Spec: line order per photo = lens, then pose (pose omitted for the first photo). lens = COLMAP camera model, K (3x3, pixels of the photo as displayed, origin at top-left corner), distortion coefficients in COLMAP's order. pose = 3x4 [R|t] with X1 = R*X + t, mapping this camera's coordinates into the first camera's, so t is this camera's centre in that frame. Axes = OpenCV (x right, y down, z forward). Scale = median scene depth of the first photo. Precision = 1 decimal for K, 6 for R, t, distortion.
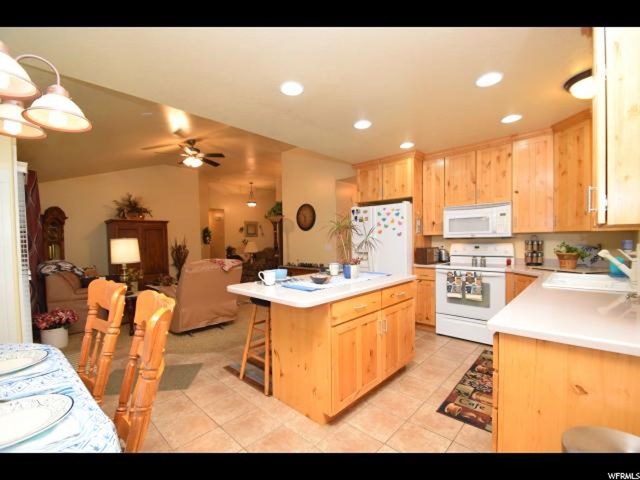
lens RADIAL K [[282.3, 0, 316.8], [0, 282.3, 249.5], [0, 0, 1]] dist [0.004612, -0.011881]
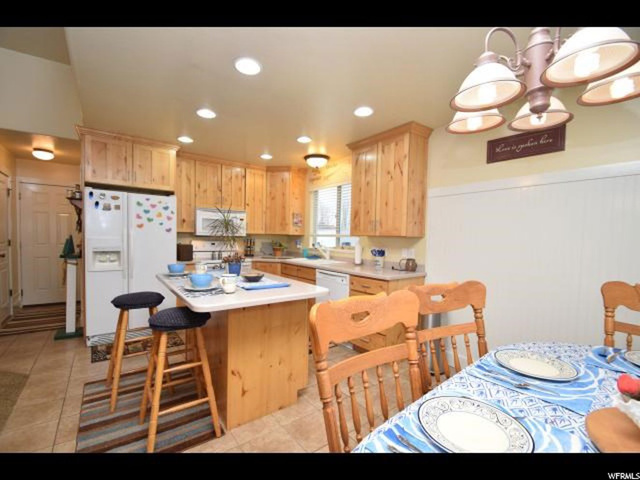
lens RADIAL K [[282.3, 0, 316.8], [0, 282.3, 249.5], [0, 0, 1]] dist [0.004612, -0.011881]
pose [[0.163822, -0.023177, 0.986218, -0.542232], [0.006750, 0.999727, 0.022374, -0.008031], [-0.986467, 0.002992, 0.163934, 0.370475]]
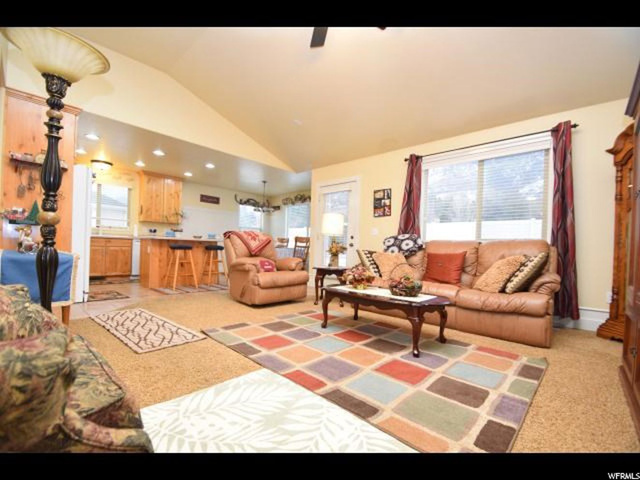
lens RADIAL K [[282.3, 0, 316.8], [0, 282.3, 249.5], [0, 0, 1]] dist [0.004612, -0.011881]
pose [[-0.999850, -0.016540, -0.005229, -0.631778], [-0.016704, 0.999312, 0.033126, 0.066548], [0.004678, 0.033208, -0.999438, 2.130976]]
